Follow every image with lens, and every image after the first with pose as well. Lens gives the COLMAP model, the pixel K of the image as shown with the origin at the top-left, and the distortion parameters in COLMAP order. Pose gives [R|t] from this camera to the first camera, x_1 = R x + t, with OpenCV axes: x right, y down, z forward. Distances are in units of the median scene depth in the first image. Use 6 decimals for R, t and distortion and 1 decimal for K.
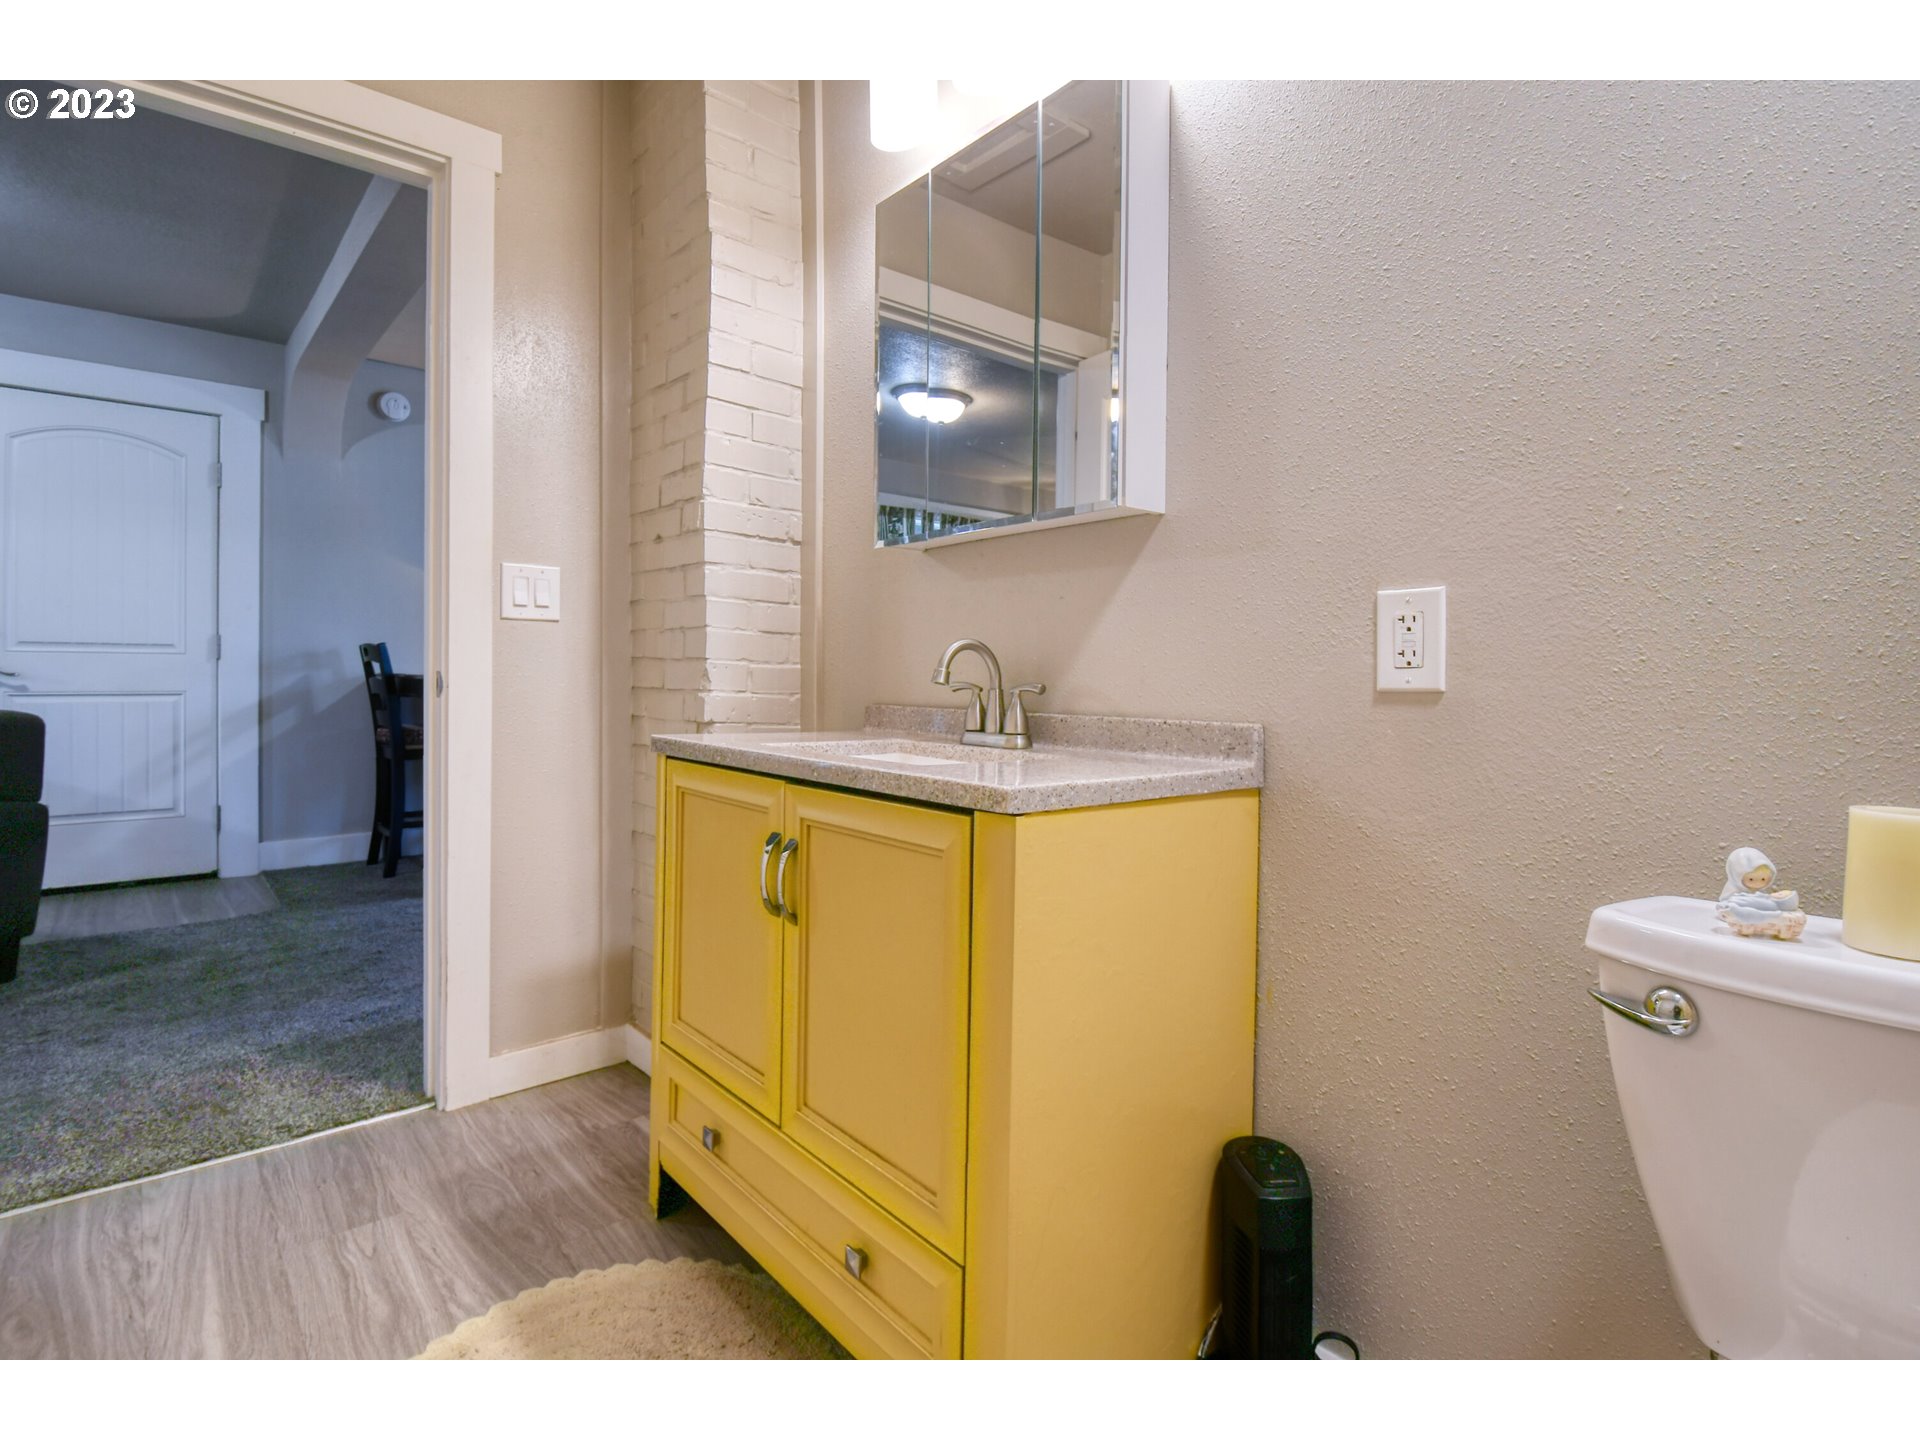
lens RADIAL K [[962.5, 0, 968.9], [0, 962.5, 734.9], [0, 0, 1]] dist [0.018540, -0.025311]
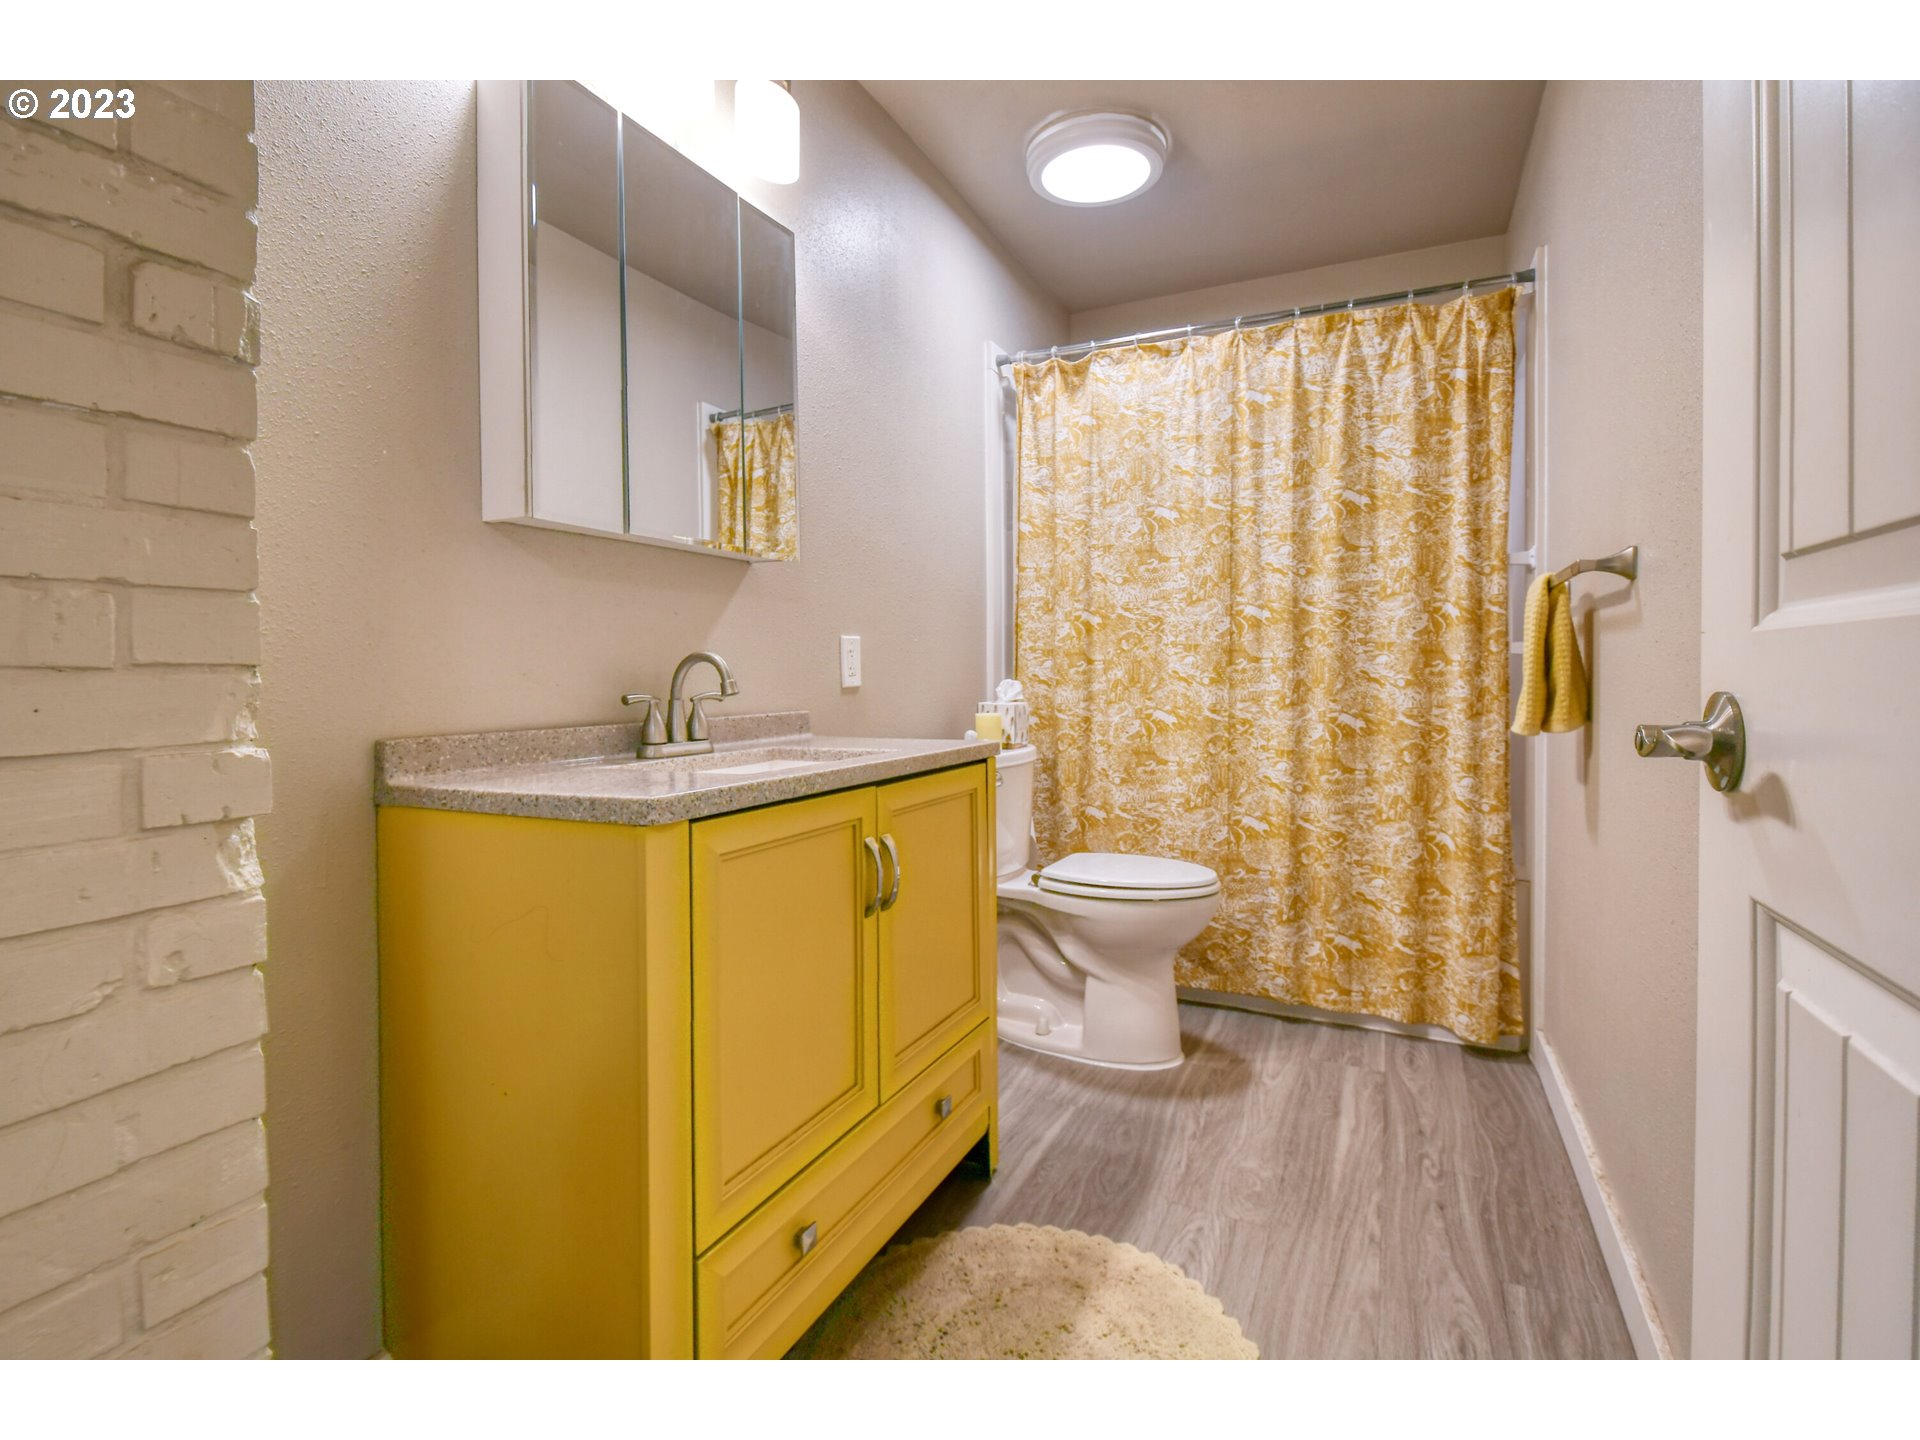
lens RADIAL K [[931.1, 0, 967.5], [0, 931.1, 731.3], [0, 0, 1]] dist [0.020240, -0.024656]
pose [[-0.412219, -0.068124, 0.908534, -1.157479], [0.053159, 0.993703, 0.098629, -0.108978], [-0.909533, 0.088954, -0.406002, 1.293021]]
